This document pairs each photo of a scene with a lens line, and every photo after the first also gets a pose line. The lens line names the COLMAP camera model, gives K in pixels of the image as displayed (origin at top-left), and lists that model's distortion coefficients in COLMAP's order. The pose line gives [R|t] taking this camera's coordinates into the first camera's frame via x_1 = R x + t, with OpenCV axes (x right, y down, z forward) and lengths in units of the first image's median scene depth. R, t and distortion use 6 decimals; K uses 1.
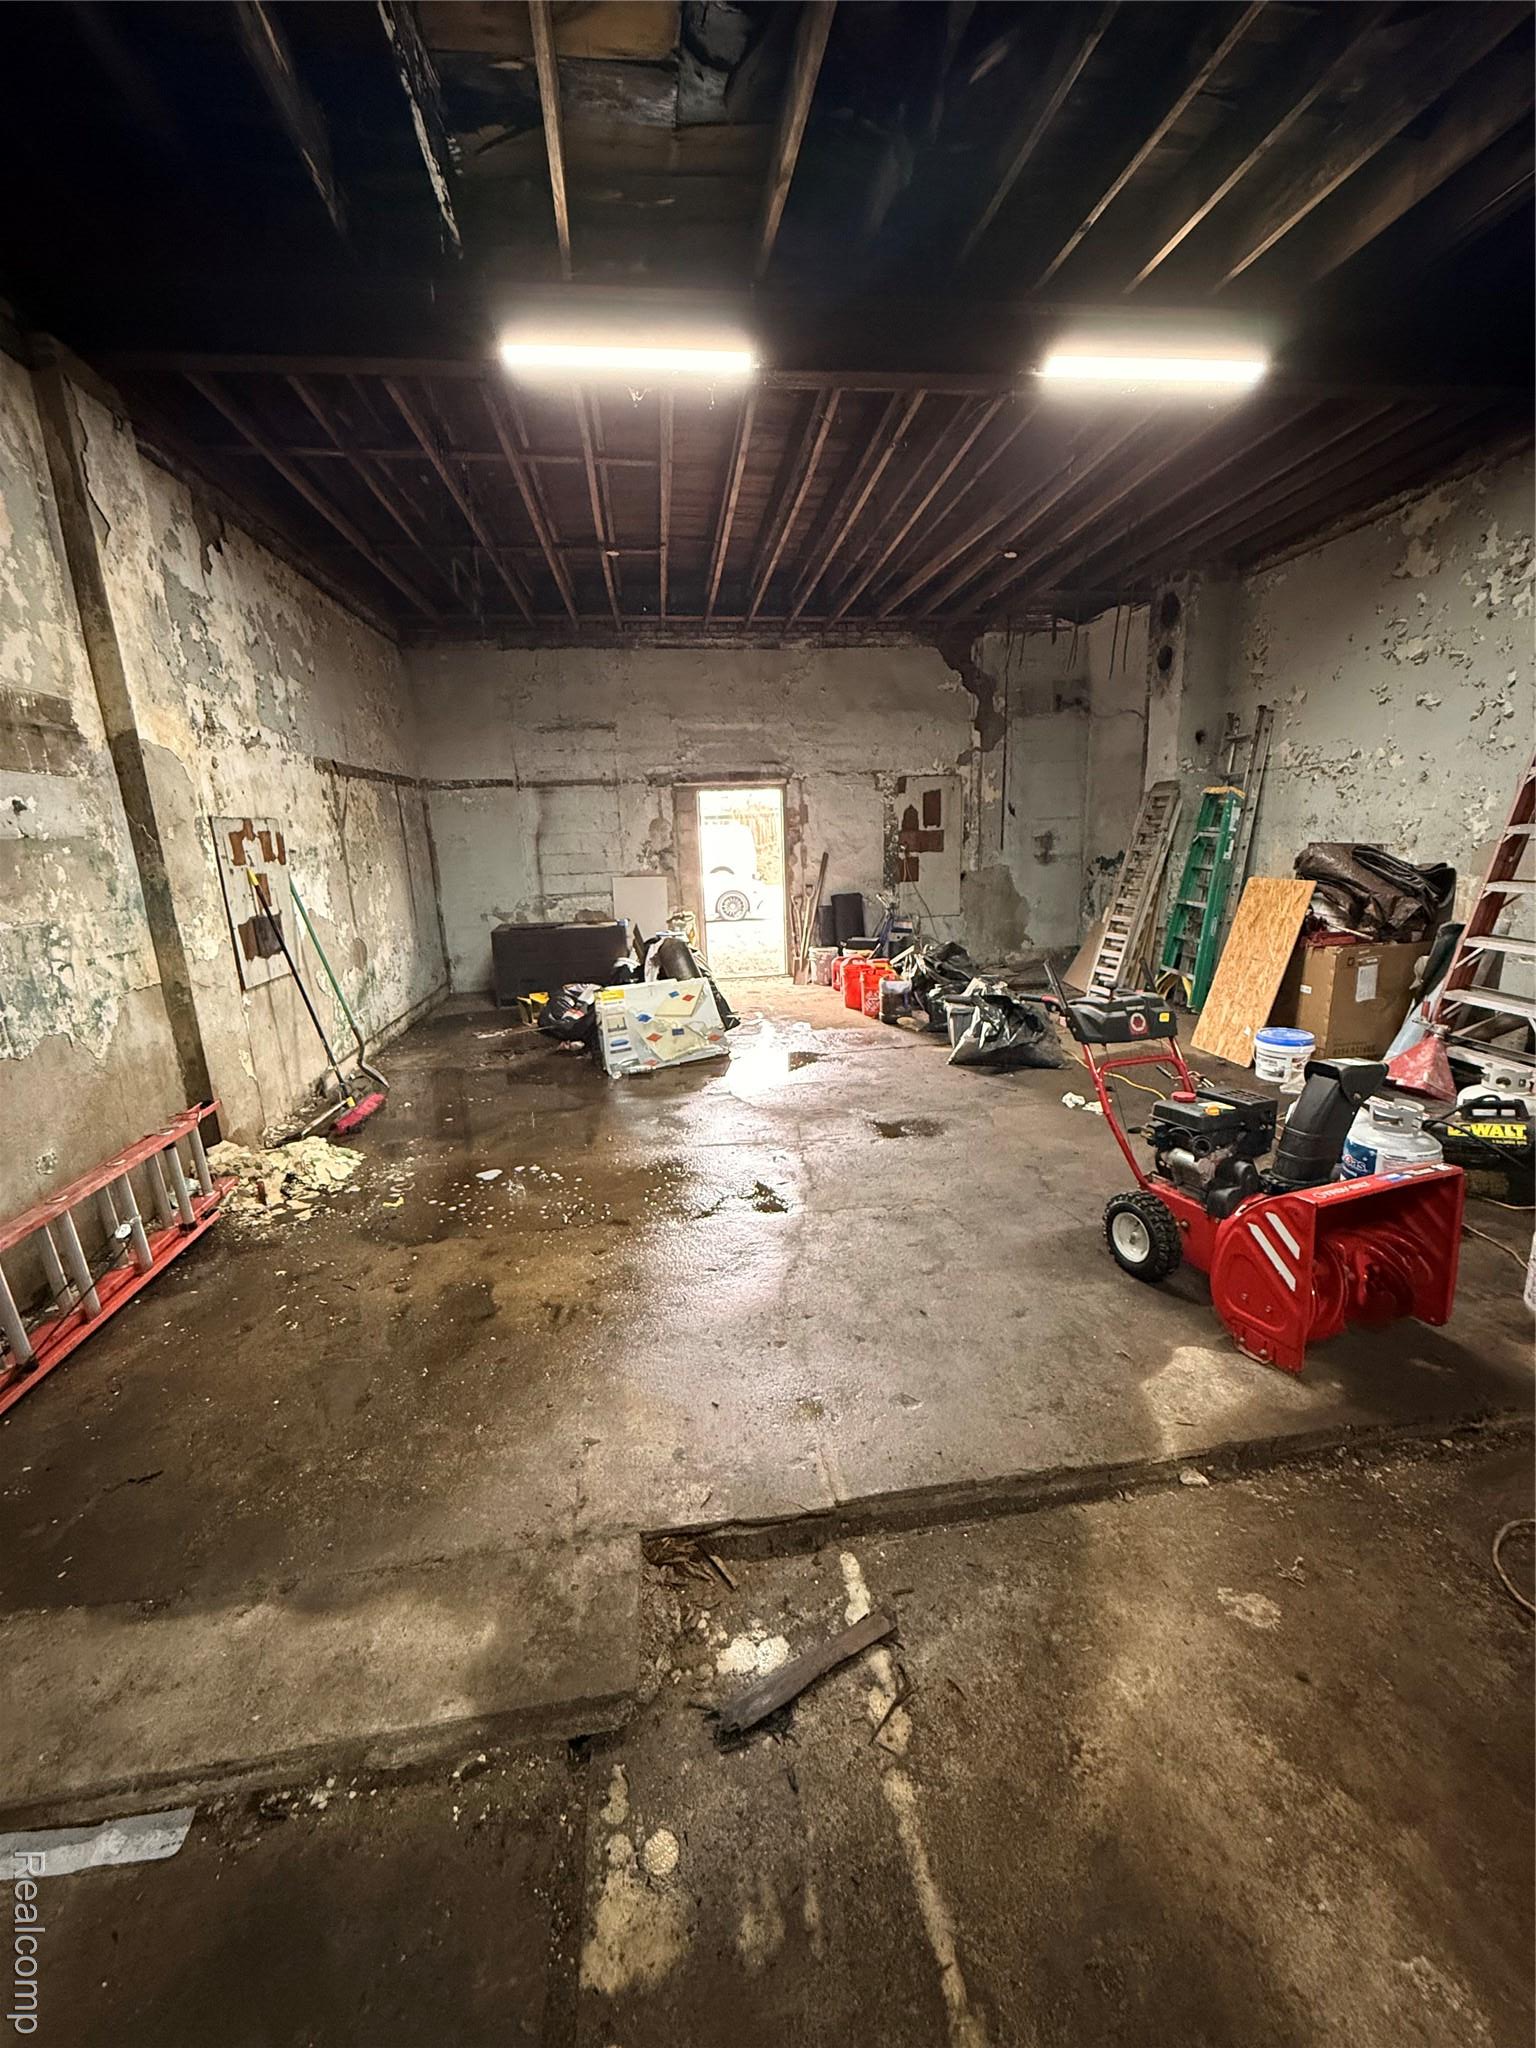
lens RADIAL K [[818.5, 0, 768.0], [0, 818.5, 1024.0], [0, 0, 1]] dist [0.019426, -0.016879]
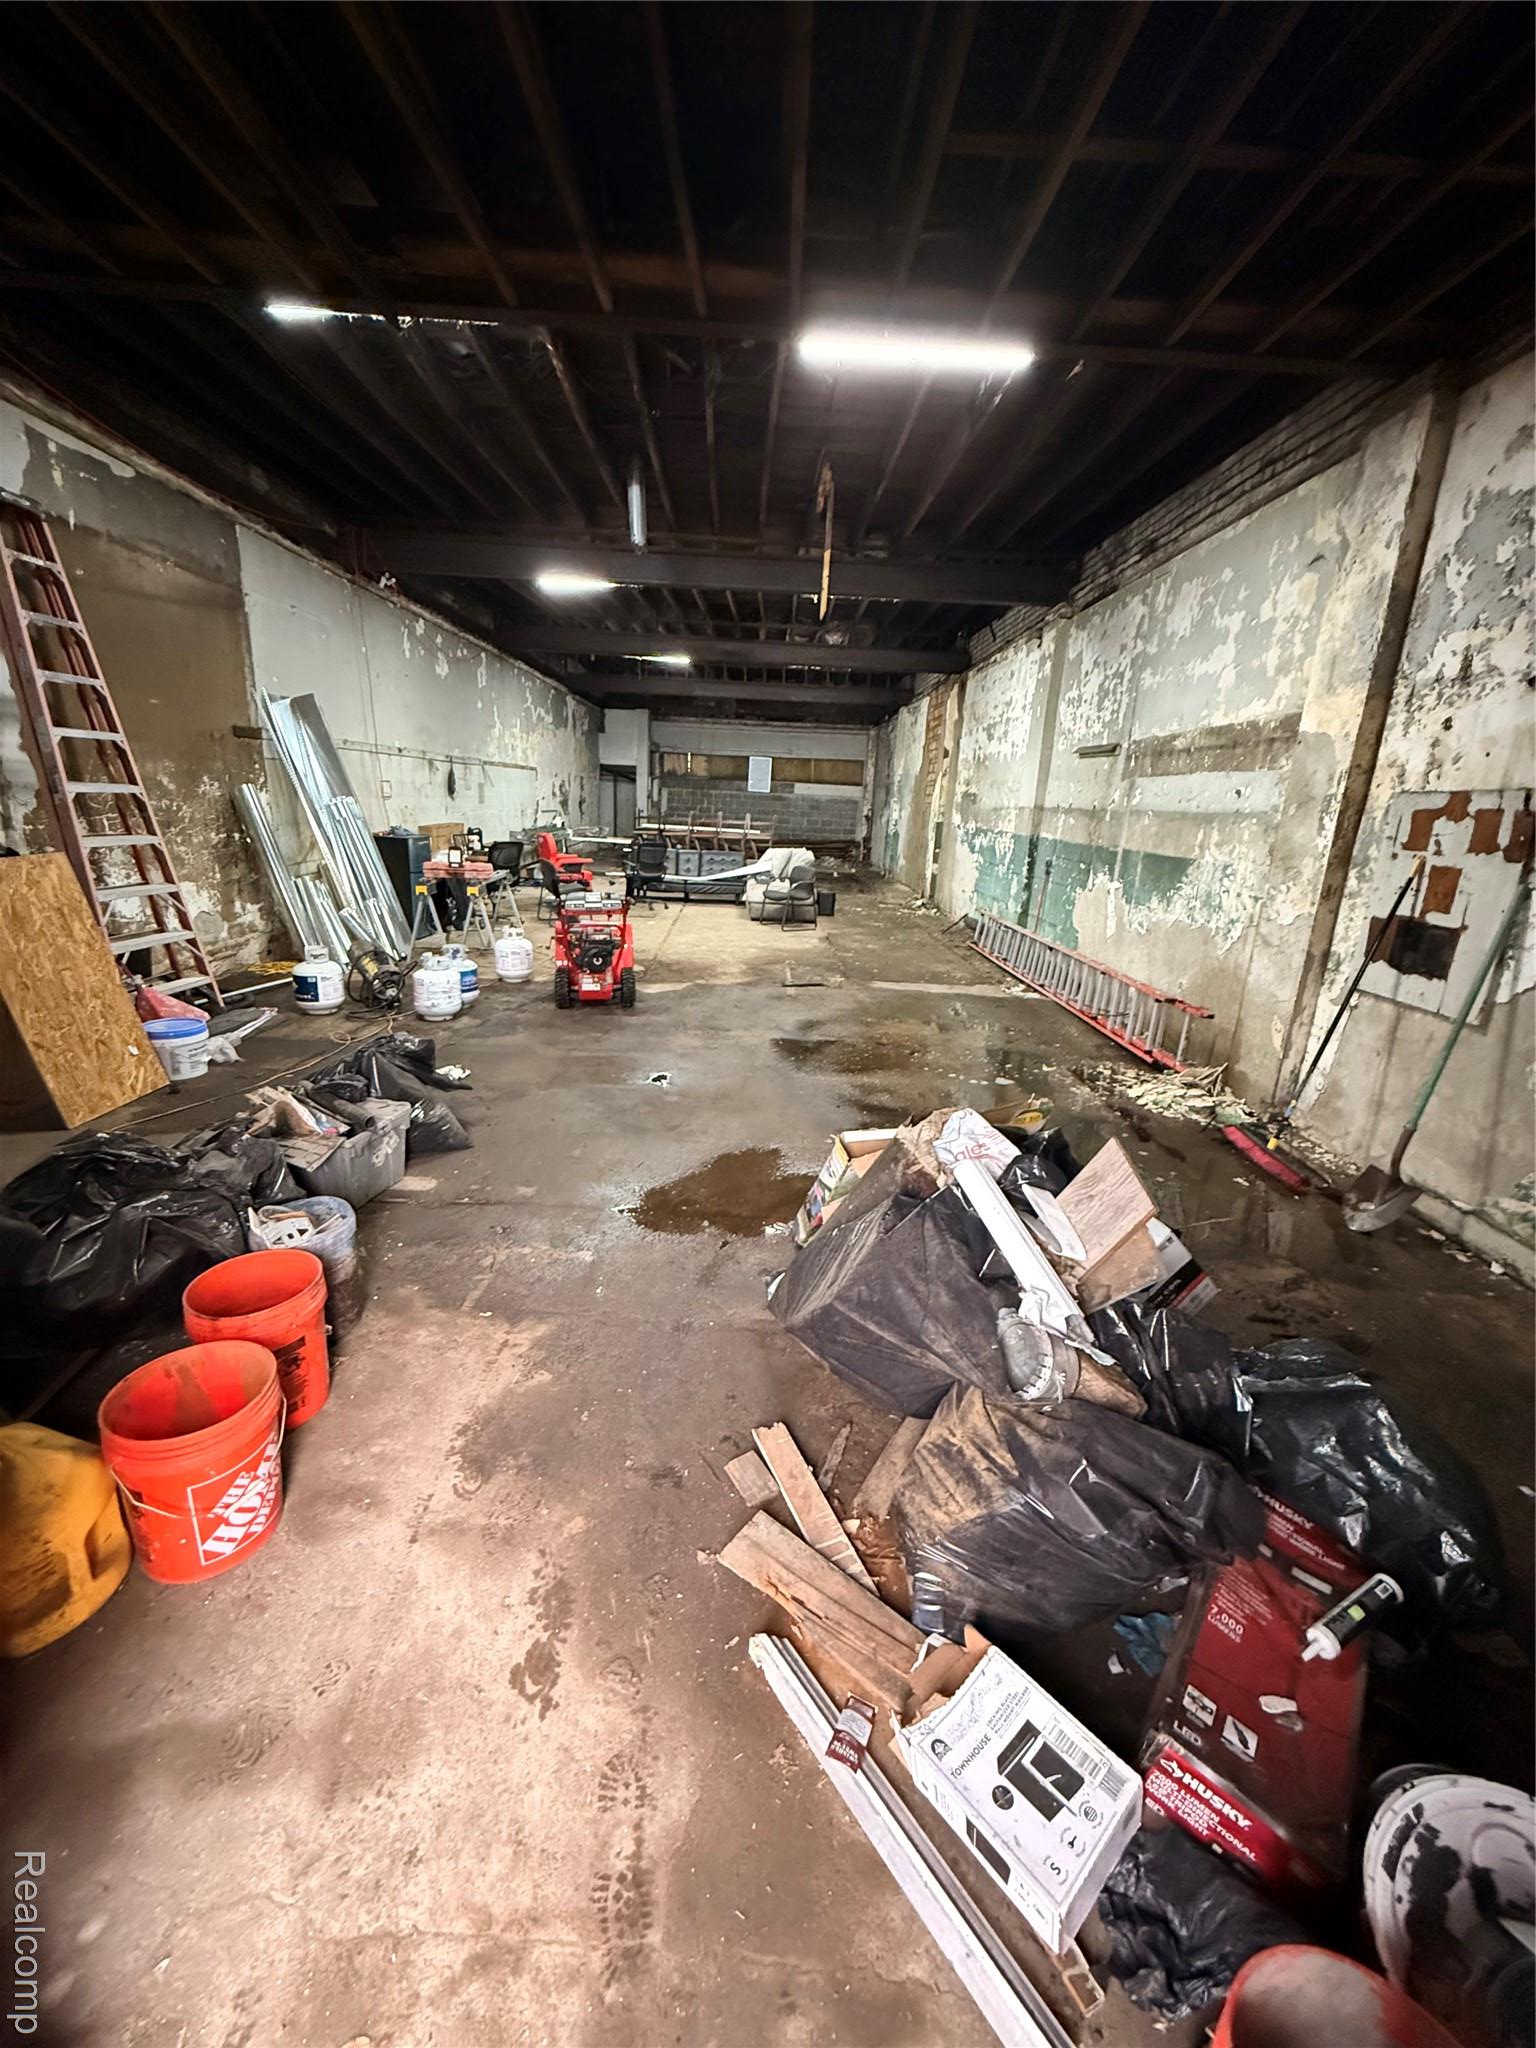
lens RADIAL K [[818.5, 0, 768.0], [0, 818.5, 1024.0], [0, 0, 1]] dist [0.019426, -0.016879]
pose [[-0.991916, -0.045413, 0.118492, -0.159229], [0.015690, 0.882715, 0.469647, -0.612231], [-0.125923, 0.467710, -0.874866, 2.640946]]
